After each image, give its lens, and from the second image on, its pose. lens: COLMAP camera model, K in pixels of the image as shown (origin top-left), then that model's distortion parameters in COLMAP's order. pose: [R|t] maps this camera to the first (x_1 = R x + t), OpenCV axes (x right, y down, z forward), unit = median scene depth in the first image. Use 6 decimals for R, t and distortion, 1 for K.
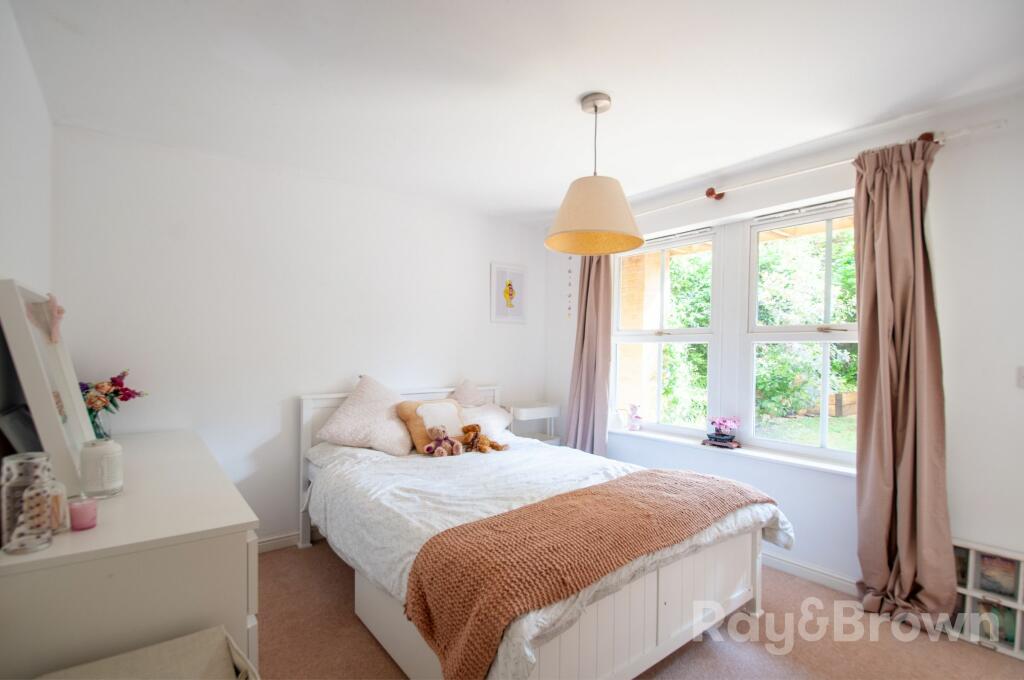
lens RADIAL K [[495.5, 0, 484.9], [0, 495.5, 359.7], [0, 0, 1]] dist [0.001735, 0.000018]
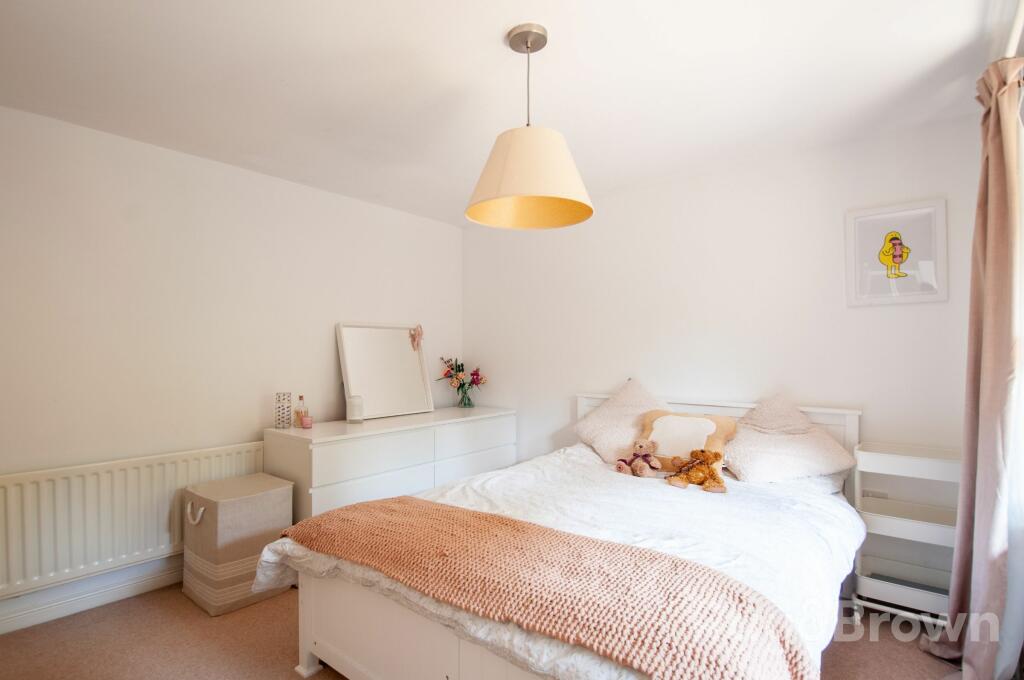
lens RADIAL K [[495.5, 0, 484.9], [0, 495.5, 359.7], [0, 0, 1]] dist [0.001735, 0.000018]
pose [[0.211601, 0.005587, -0.977340, 0.757701], [-0.018712, 0.999824, 0.001664, -0.001772], [0.977177, 0.017936, 0.211668, 0.595973]]
